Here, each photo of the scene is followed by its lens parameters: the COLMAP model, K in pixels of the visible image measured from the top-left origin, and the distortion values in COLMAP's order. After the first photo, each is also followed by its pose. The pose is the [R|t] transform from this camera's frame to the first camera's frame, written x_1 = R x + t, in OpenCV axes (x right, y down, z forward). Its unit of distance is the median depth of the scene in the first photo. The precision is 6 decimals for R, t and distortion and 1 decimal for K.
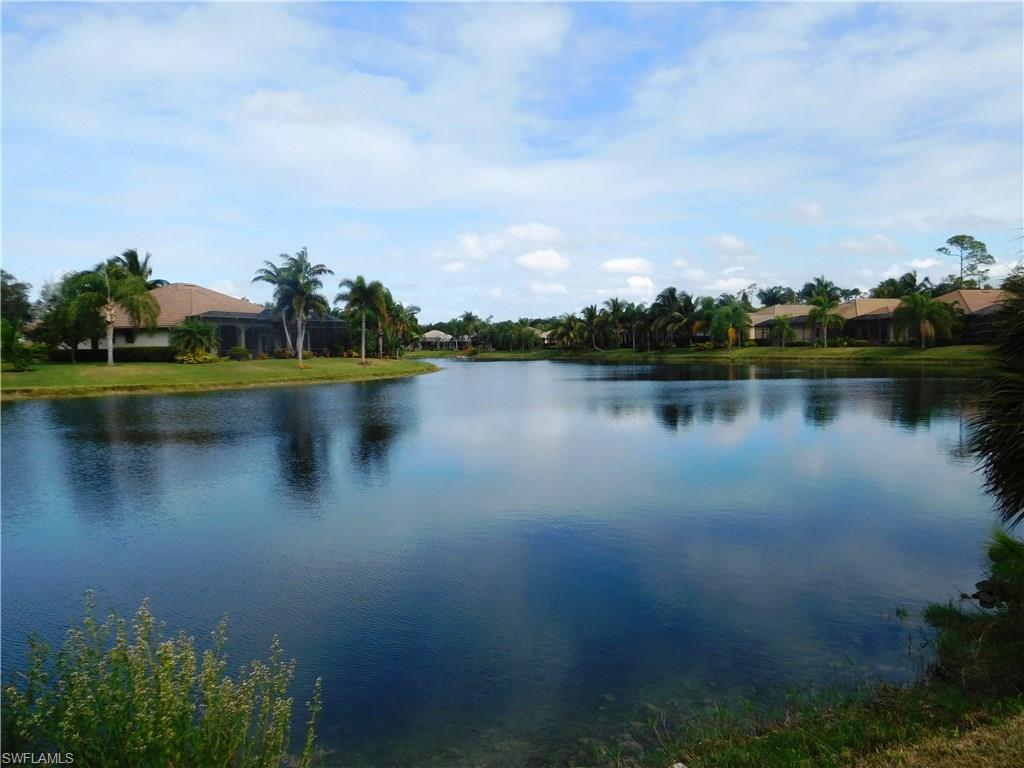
lens RADIAL K [[767.3, 0, 515.4], [0, 767.3, 384.2], [0, 0, 1]] dist [-0.048795, 0.037838]
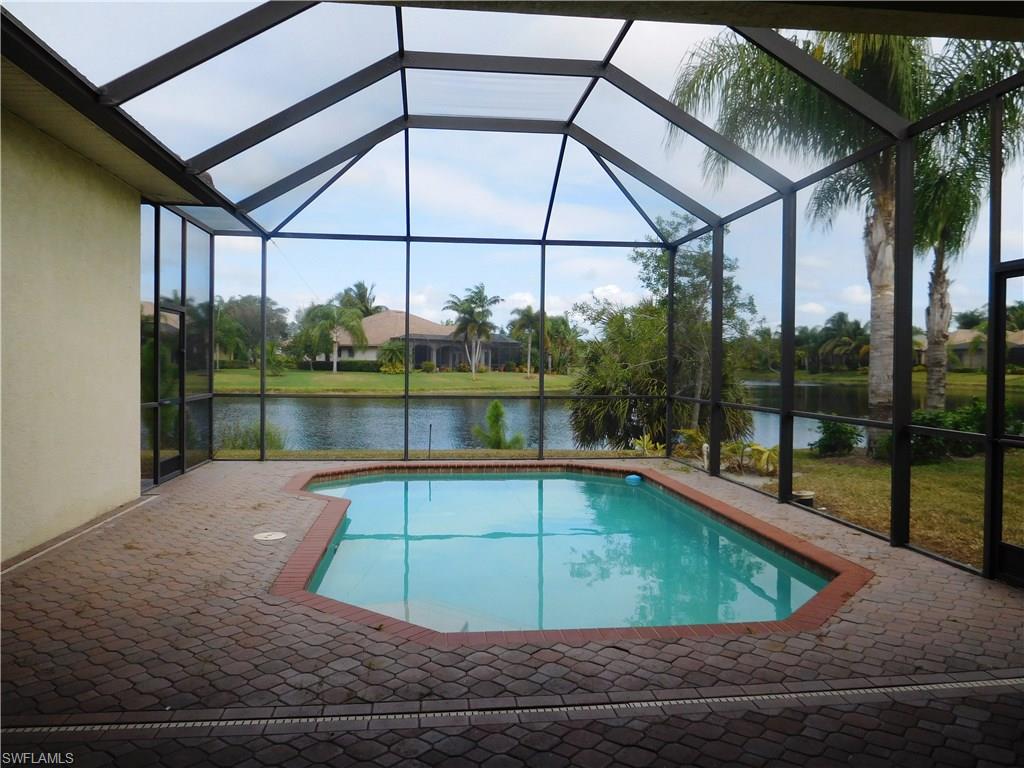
lens RADIAL K [[767.3, 0, 515.4], [0, 767.3, 384.2], [0, 0, 1]] dist [-0.048795, 0.037838]
pose [[0.959426, 0.029723, -0.280389, 0.129749], [-0.035528, 0.999246, -0.015642, 0.003283], [0.279713, 0.024969, 0.959759, -0.179988]]
